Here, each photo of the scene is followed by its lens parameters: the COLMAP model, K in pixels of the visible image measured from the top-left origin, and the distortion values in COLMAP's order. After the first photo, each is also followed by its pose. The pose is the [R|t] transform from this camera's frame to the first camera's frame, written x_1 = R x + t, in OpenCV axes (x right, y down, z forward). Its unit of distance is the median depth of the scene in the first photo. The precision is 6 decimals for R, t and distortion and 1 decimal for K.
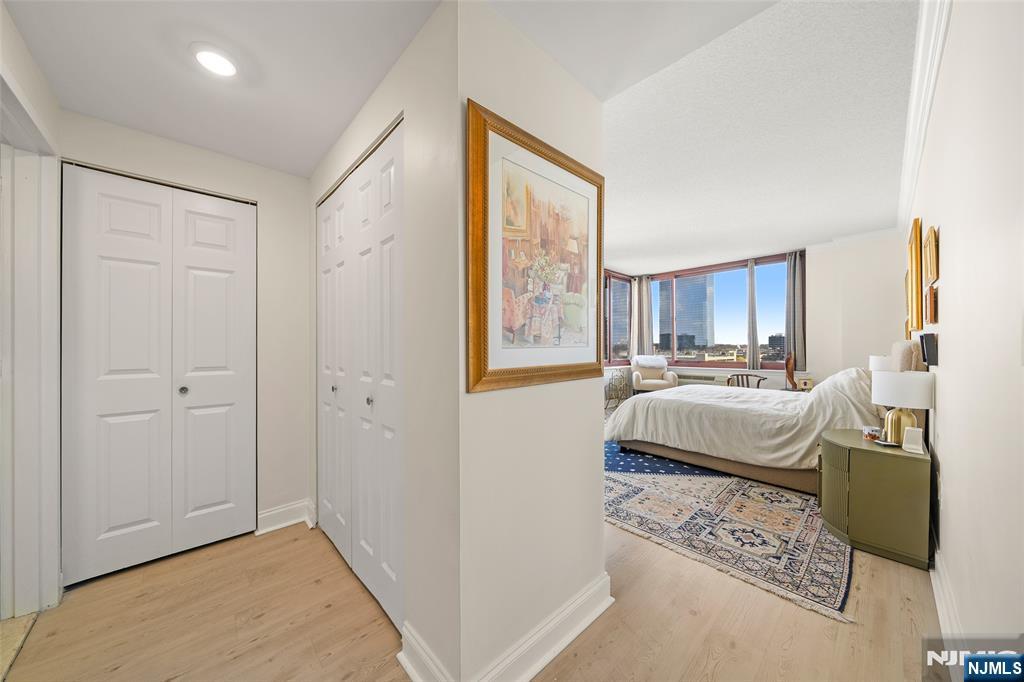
lens RADIAL K [[350.4, 0, 508.7], [0, 350.4, 341.5], [0, 0, 1]] dist [-0.001186, 0.000356]
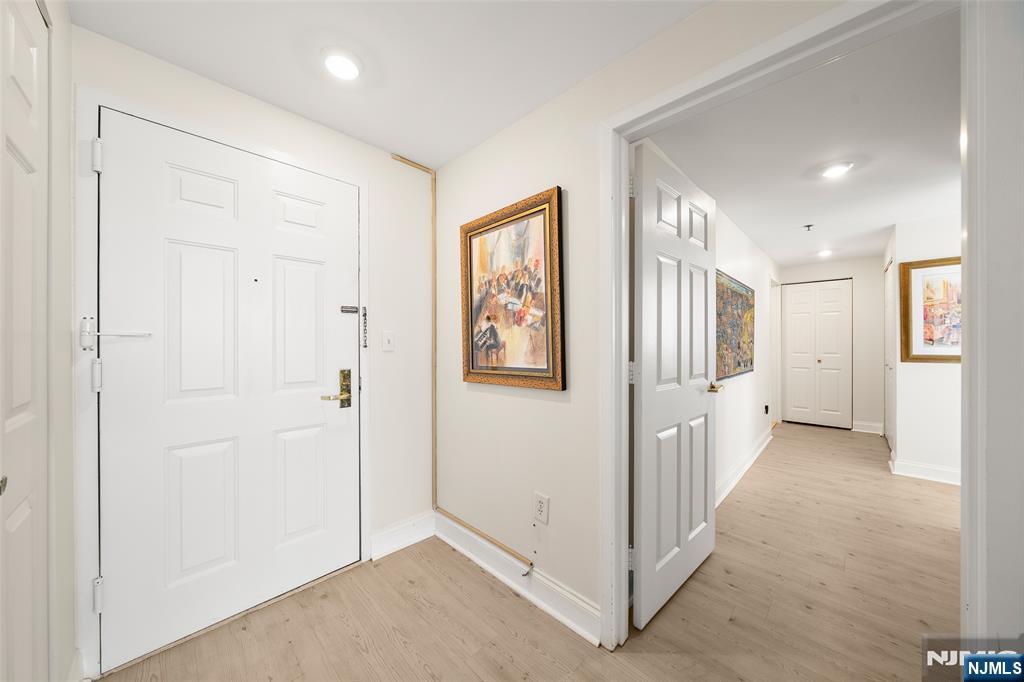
lens RADIAL K [[350.4, 0, 518.1], [0, 350.4, 344.6], [0, 0, 1]] dist [-0.001186, 0.000356]
pose [[0.067105, 0.013846, -0.997650, 2.272098], [0.011662, 0.999825, 0.014660, -0.069127], [0.997678, -0.012618, 0.066932, -2.102589]]
